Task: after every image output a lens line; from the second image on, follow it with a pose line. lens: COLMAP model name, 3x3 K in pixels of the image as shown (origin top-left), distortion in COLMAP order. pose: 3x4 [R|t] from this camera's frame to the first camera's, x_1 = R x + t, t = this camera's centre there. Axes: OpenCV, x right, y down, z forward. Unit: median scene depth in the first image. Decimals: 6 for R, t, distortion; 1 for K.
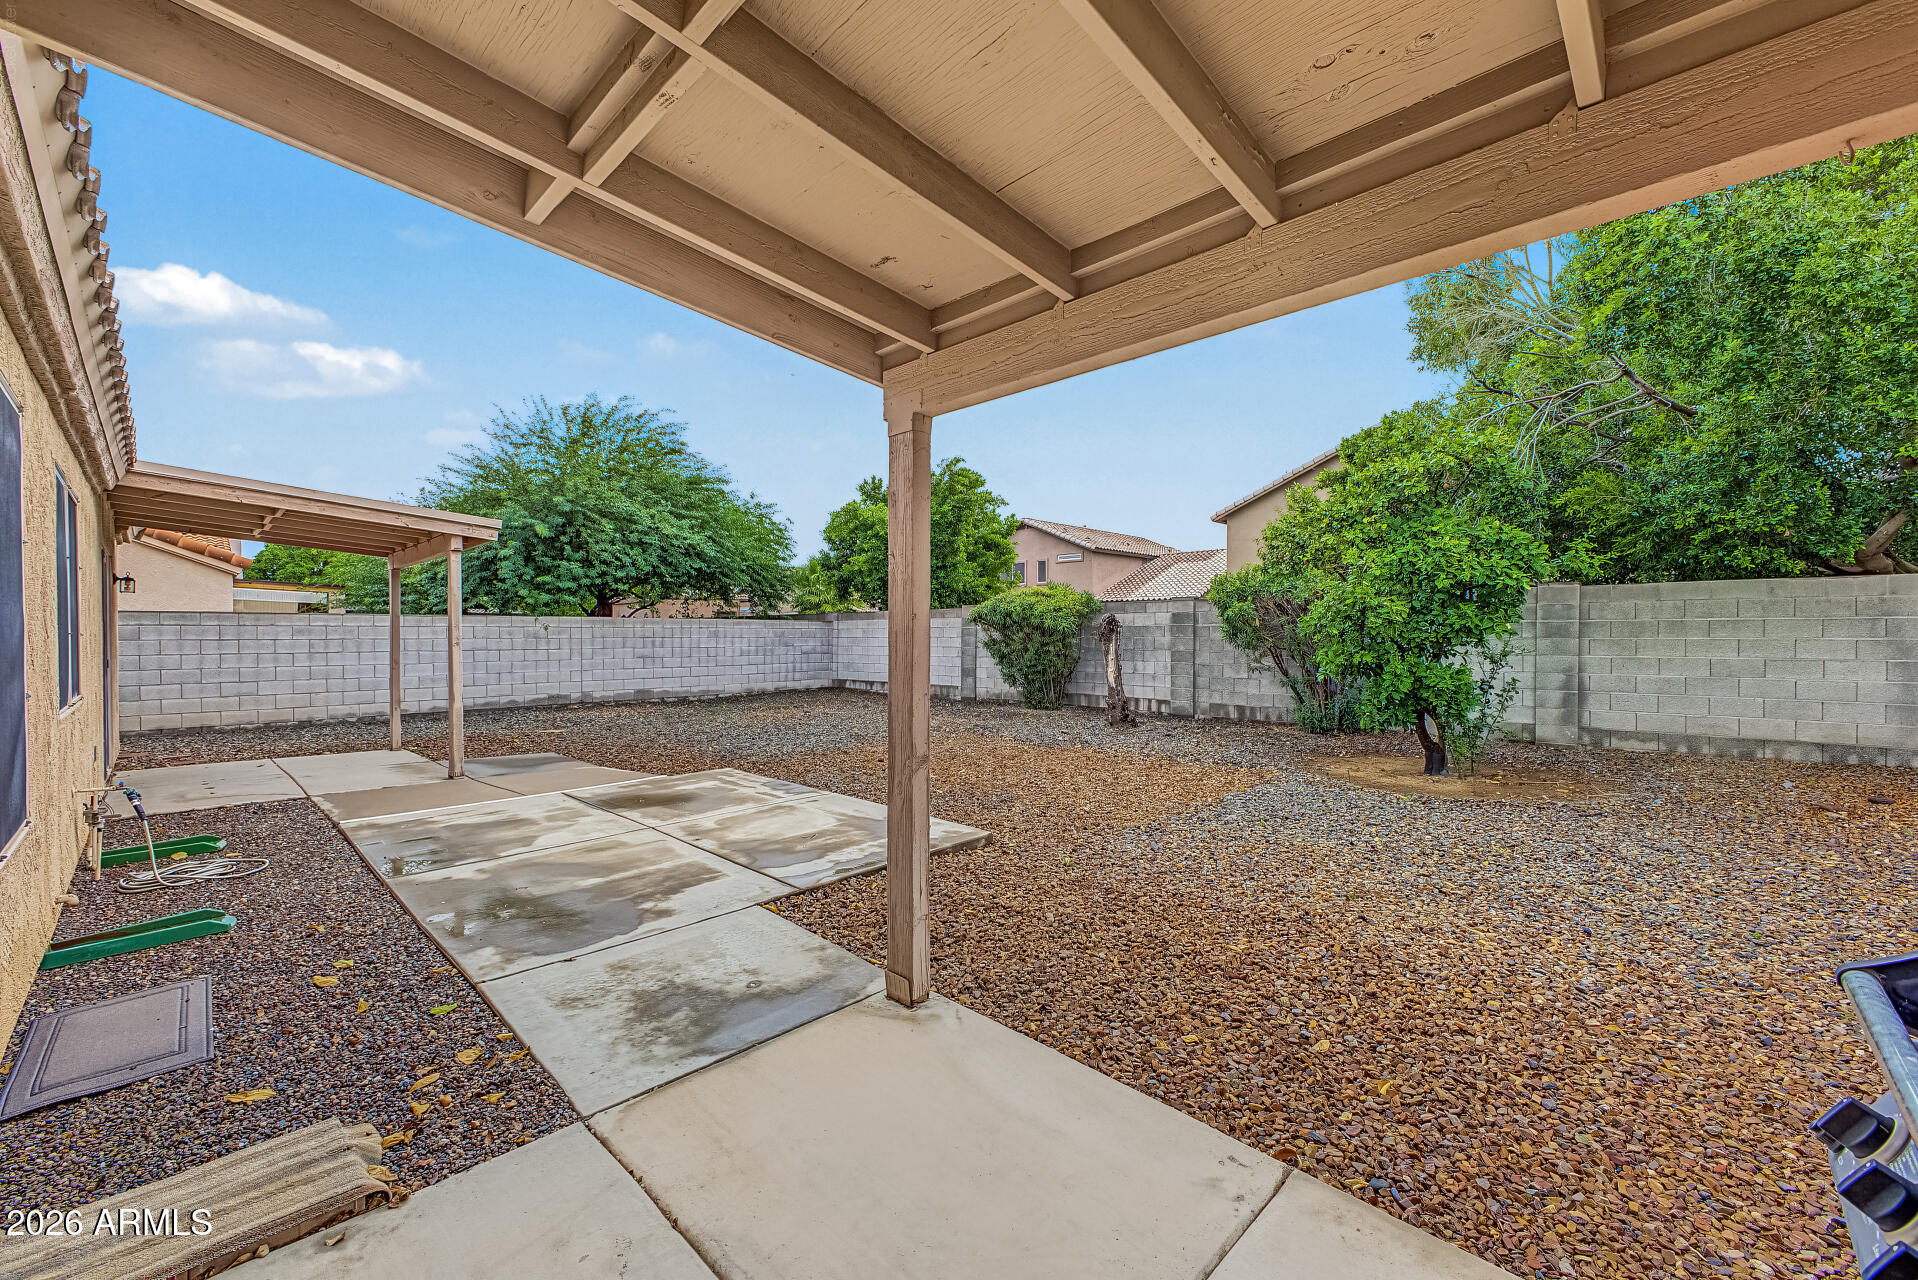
lens RADIAL K [[764.6, 0, 960.9], [0, 764.6, 637.0], [0, 0, 1]] dist [0.023372, -0.002845]
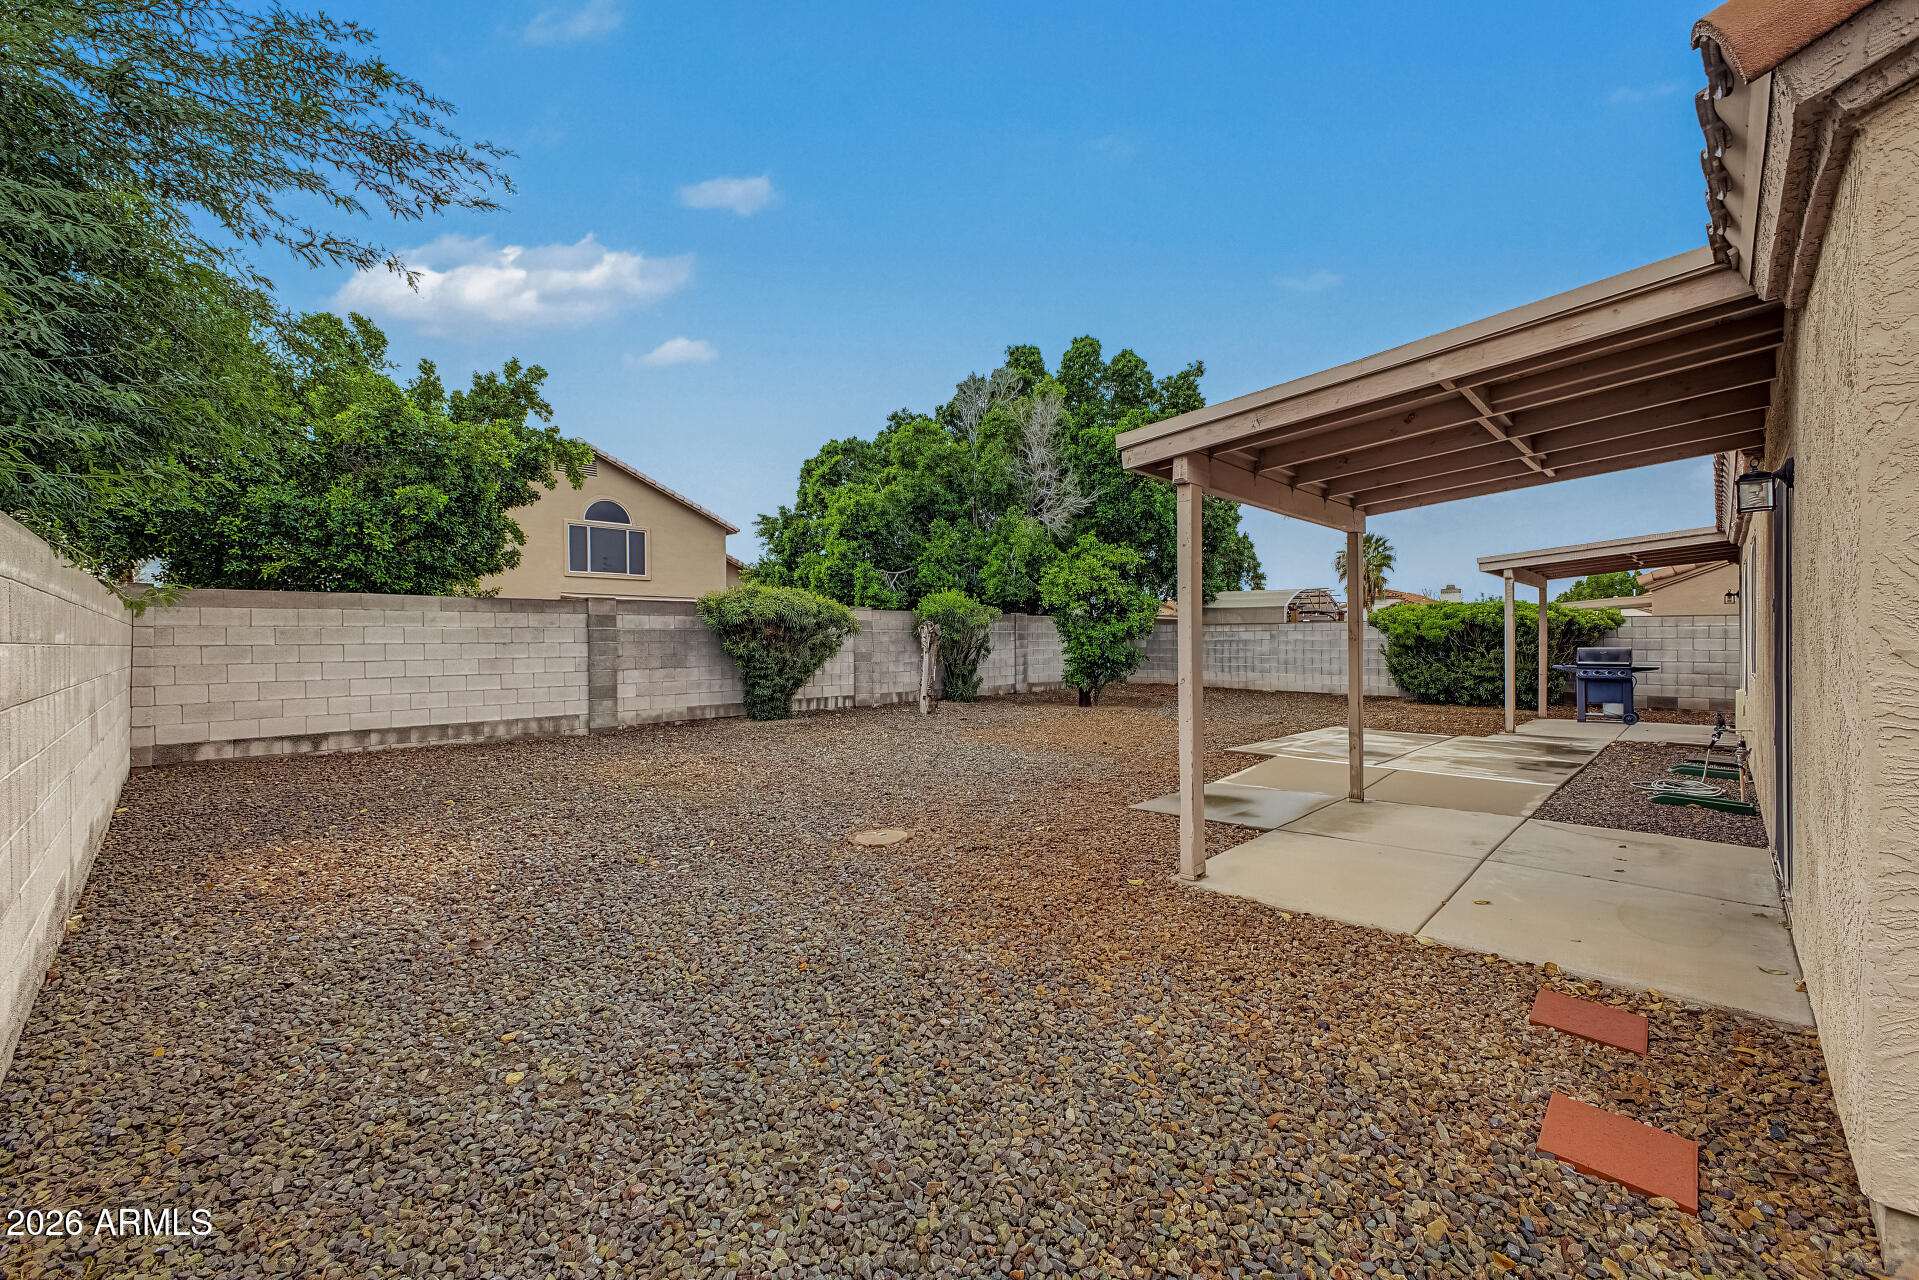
lens RADIAL K [[765.0, 0, 968.5], [0, 765.0, 638.7], [0, 0, 1]] dist [0.023372, -0.002845]
pose [[0.005741, 0.002925, 0.999979, -1.329975], [0.011474, 0.999930, -0.002991, 0.004301], [-0.999918, 0.011491, 0.005707, 1.235166]]
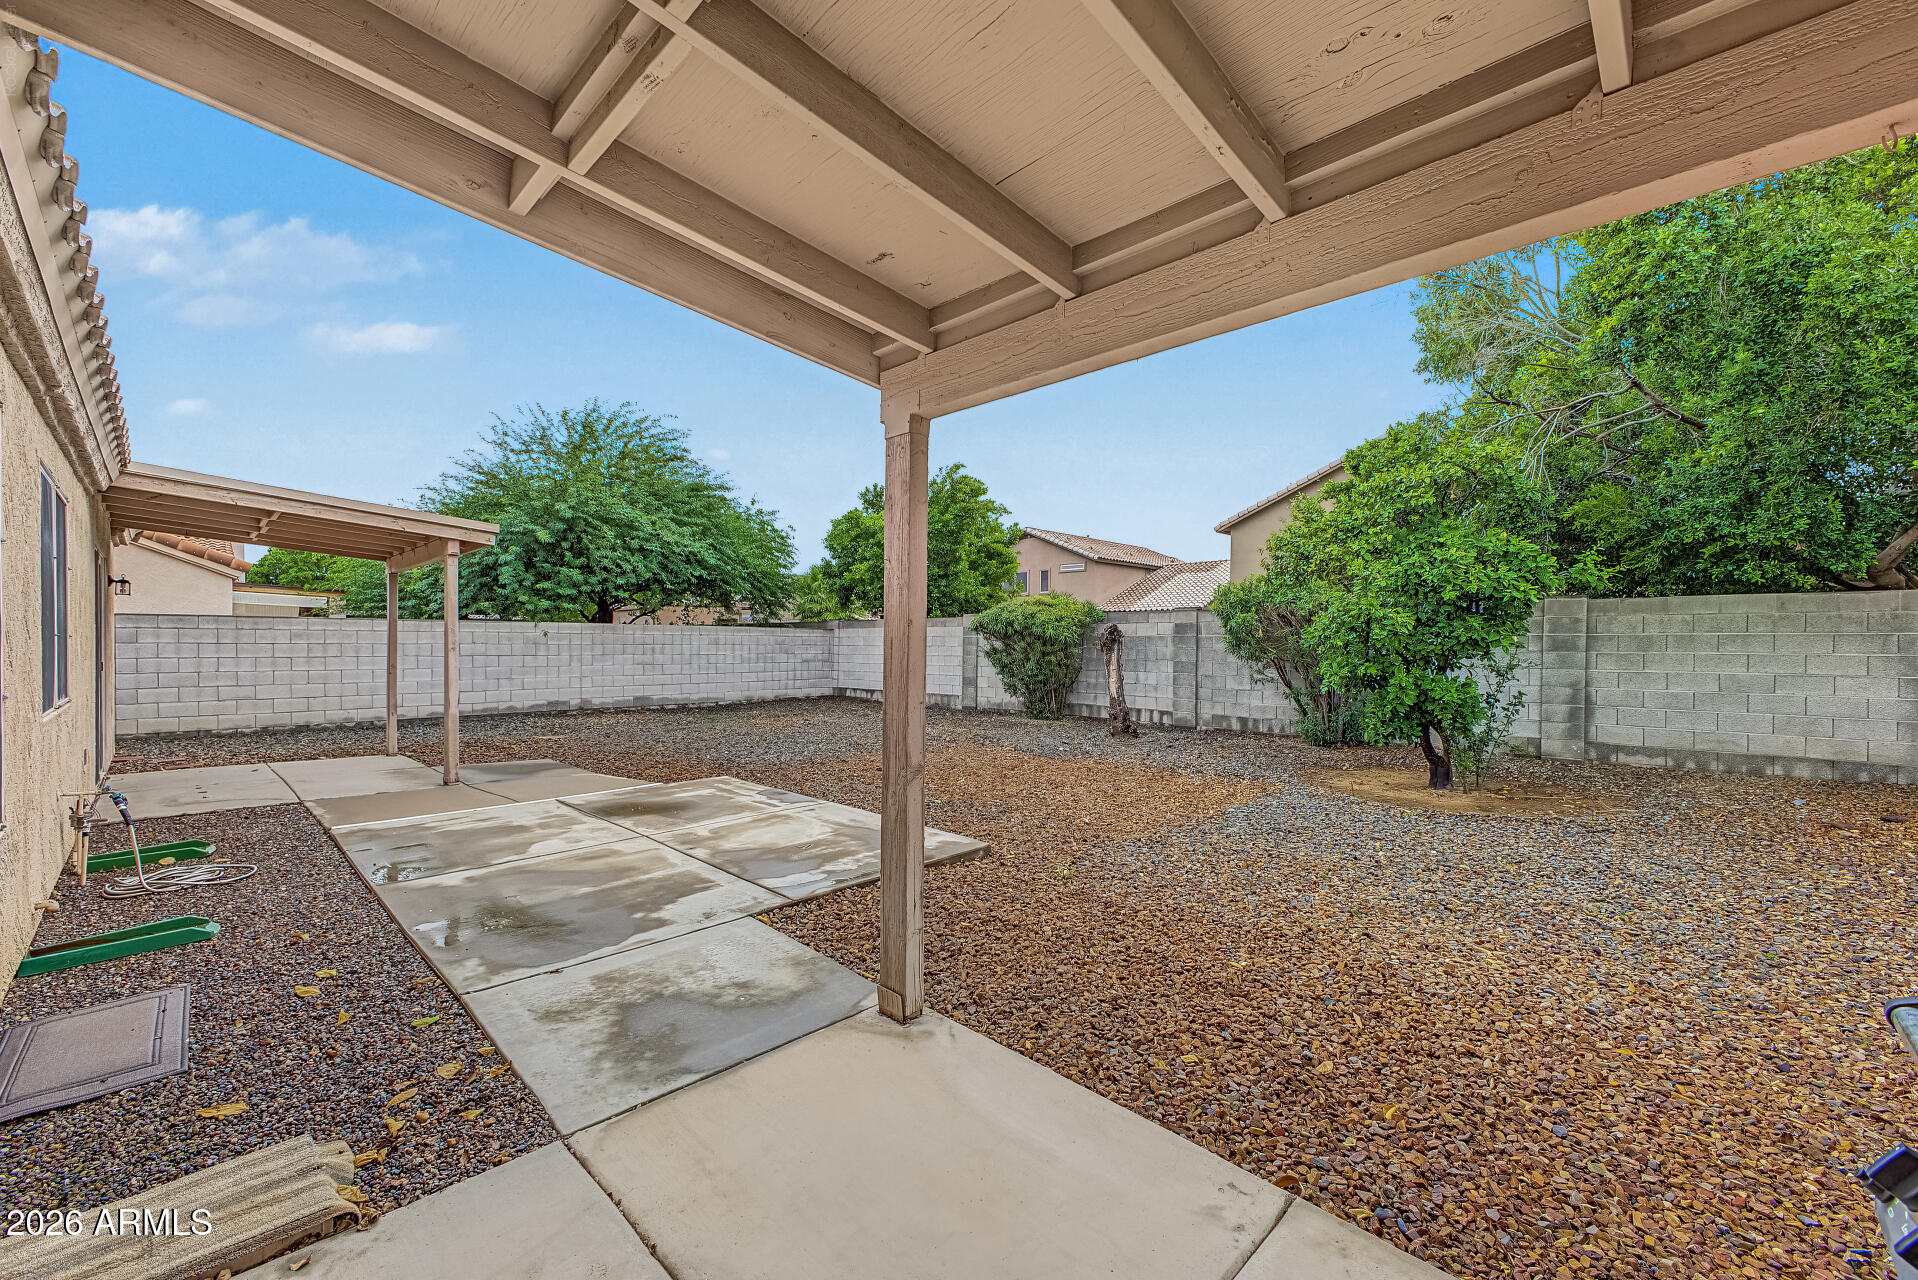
lens RADIAL K [[764.6, 0, 962.2], [0, 764.6, 646.4], [0, 0, 1]] dist [0.023372, -0.002845]
pose [[0.999970, 0.007558, -0.001788, 0.005203], [-0.007559, 0.999971, -0.000463, 0.001979], [0.001785, 0.000477, 0.999998, 0.016635]]
